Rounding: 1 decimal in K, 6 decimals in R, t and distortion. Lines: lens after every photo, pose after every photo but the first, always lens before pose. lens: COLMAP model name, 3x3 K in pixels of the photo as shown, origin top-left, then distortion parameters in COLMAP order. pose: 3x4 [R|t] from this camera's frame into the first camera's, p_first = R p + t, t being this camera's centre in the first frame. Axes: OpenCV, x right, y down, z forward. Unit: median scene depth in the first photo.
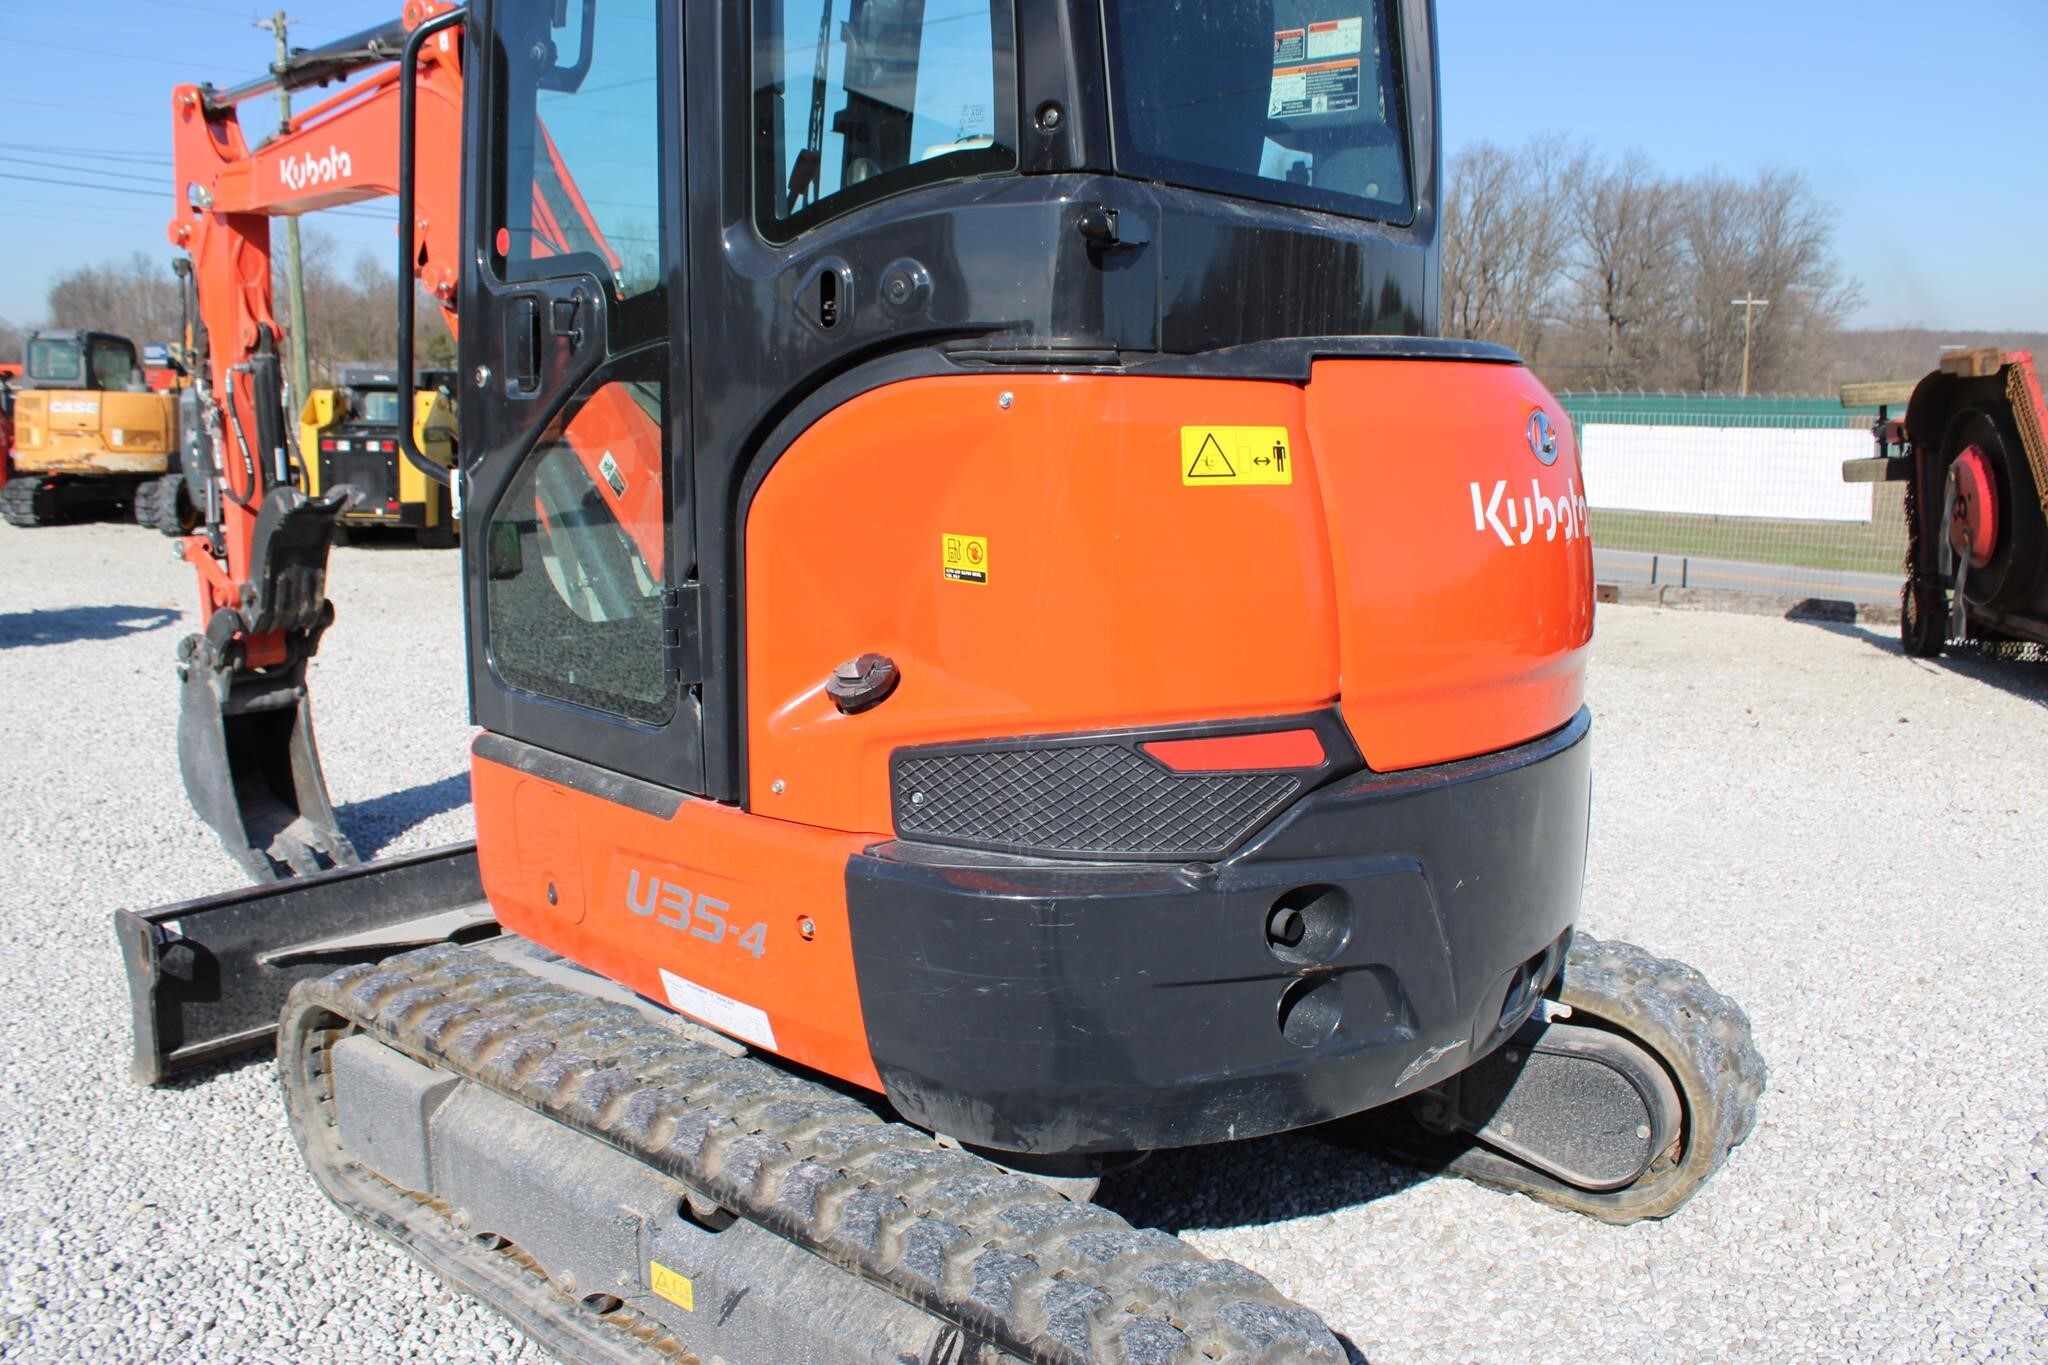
lens RADIAL K [[1685.4, 0, 1015.0], [0, 1685.4, 666.9], [0, 0, 1]] dist [-0.165751, 0.142351]
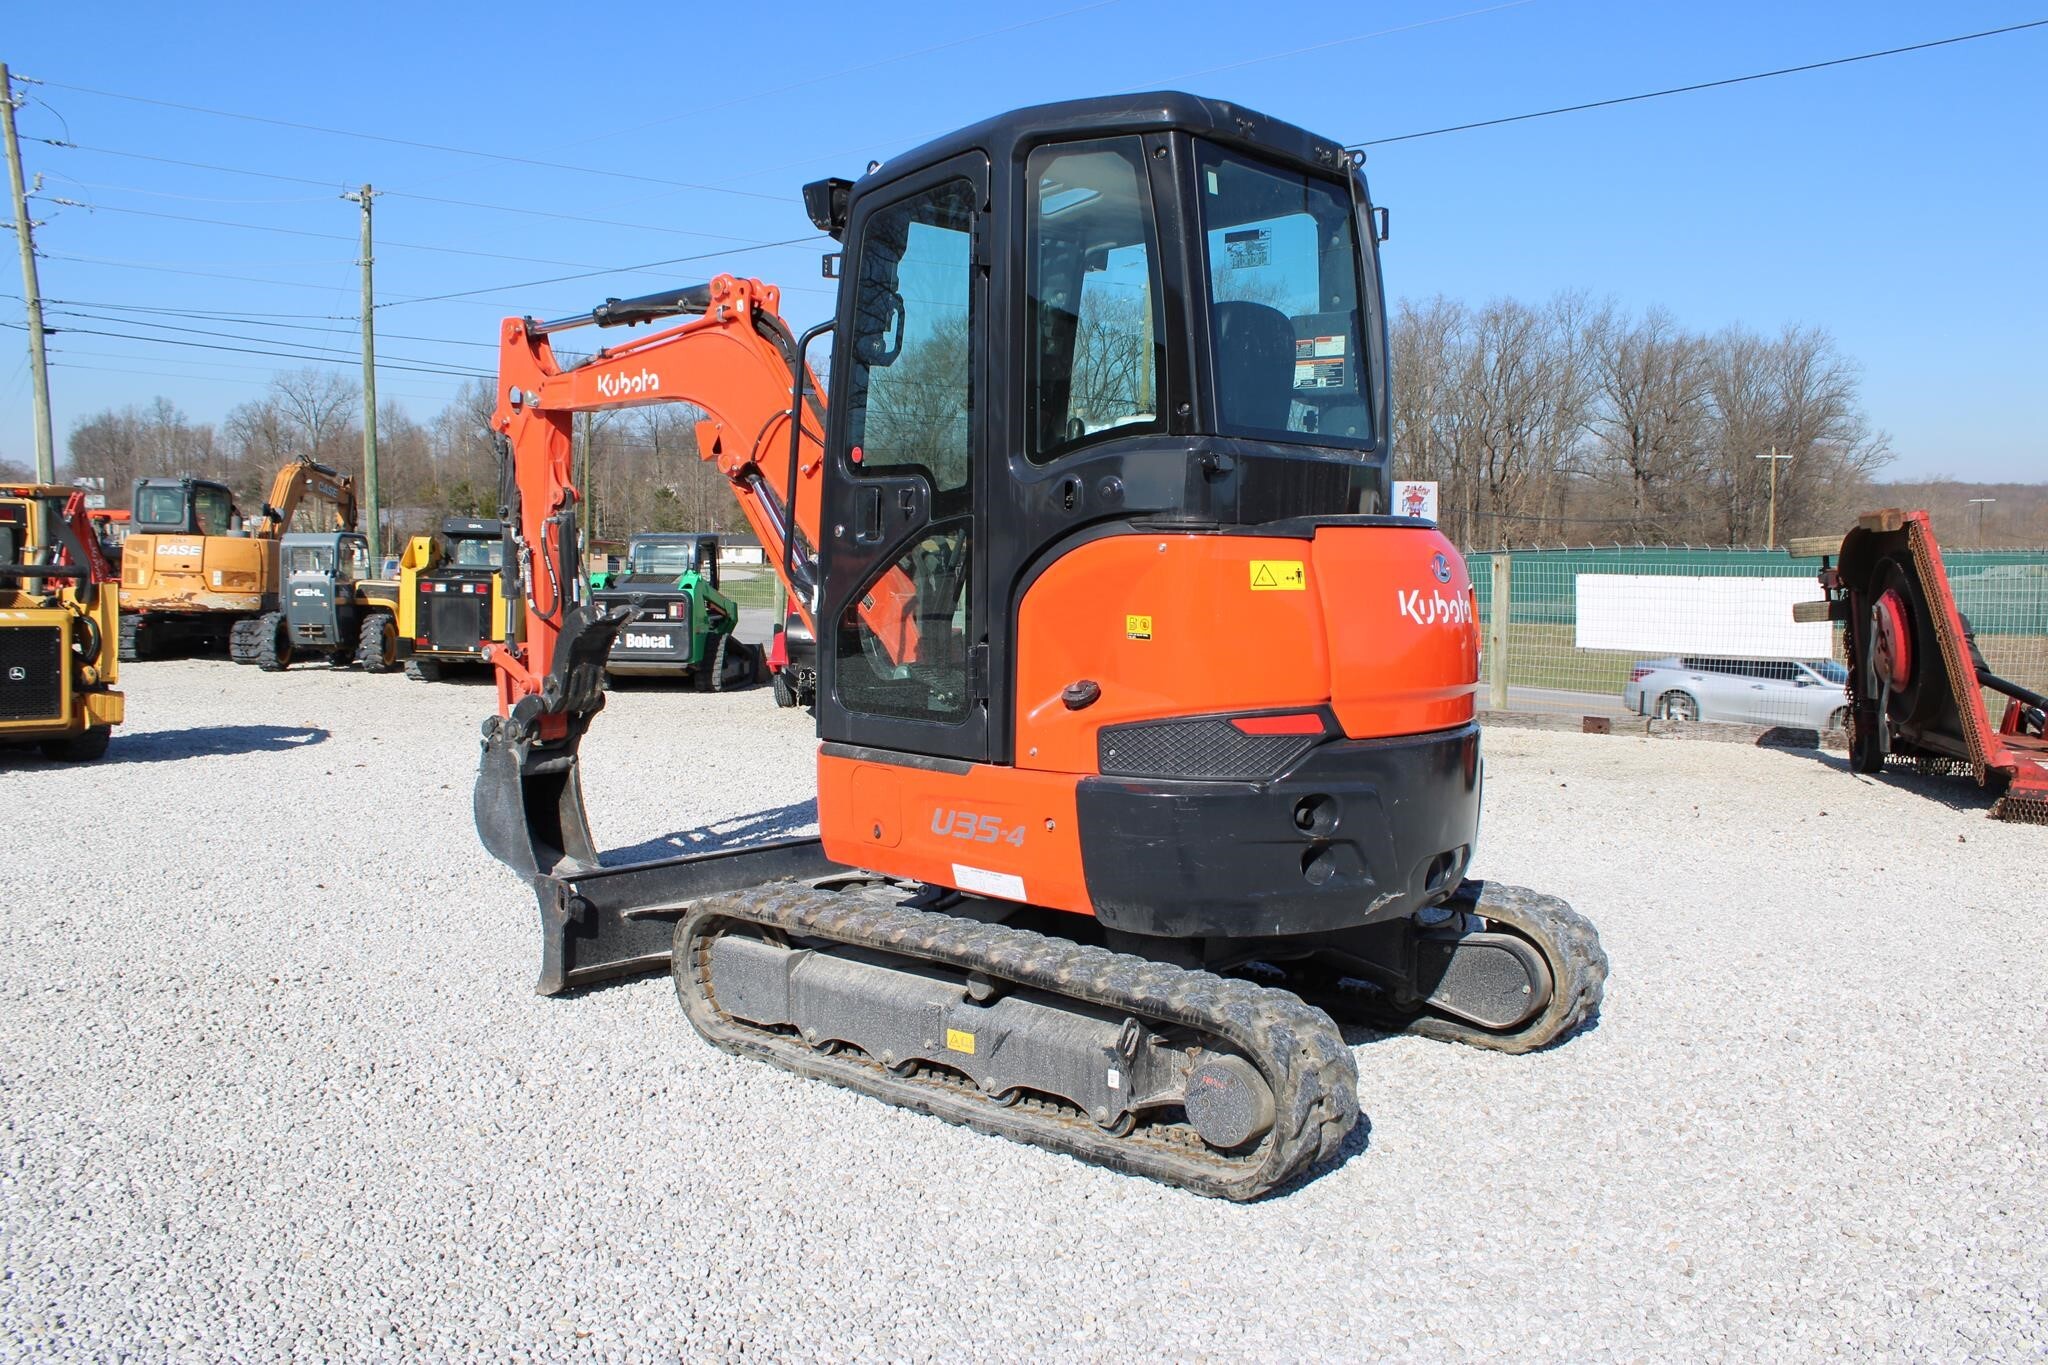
lens RADIAL K [[1707.9, 0, 1031.2], [0, 1707.9, 665.0], [0, 0, 1]] dist [-0.161509, 0.131968]
pose [[0.999976, 0.005266, -0.004473, -0.066188], [-0.005657, 0.995697, -0.092499, 0.073984], [0.003967, 0.092522, 0.995703, -0.440997]]
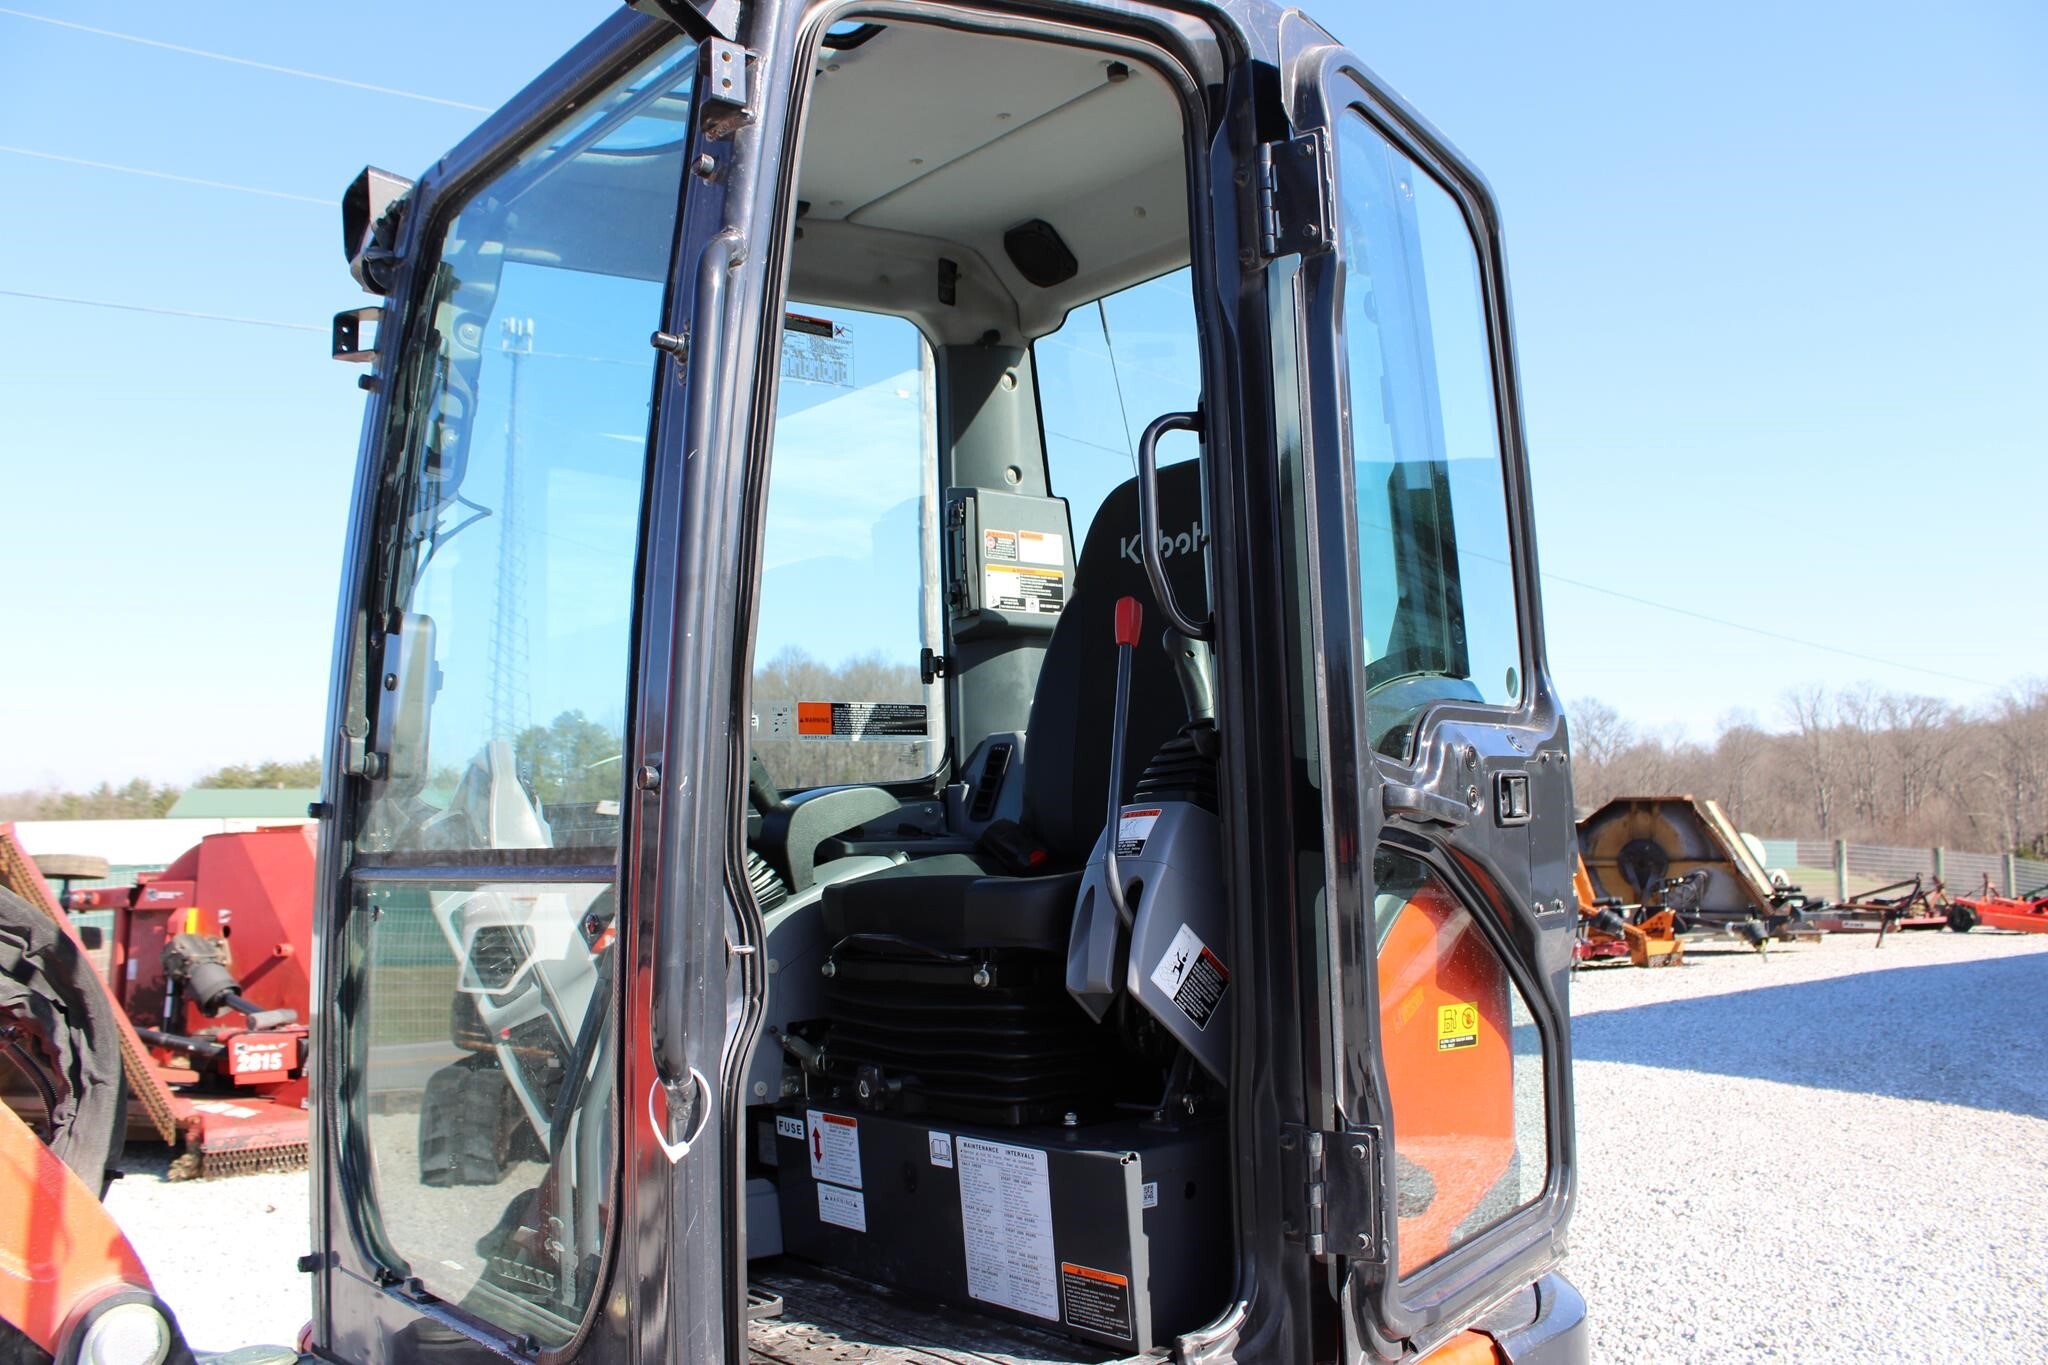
lens RADIAL K [[1685.4, 0, 1036.7], [0, 1685.4, 685.0], [0, 0, 1]] dist [-0.165751, 0.142351]
pose [[0.159615, 0.082130, 0.983757, -0.503902], [0.193242, 0.974654, -0.112723, -0.093679], [-0.968081, 0.208095, 0.139698, 0.483350]]
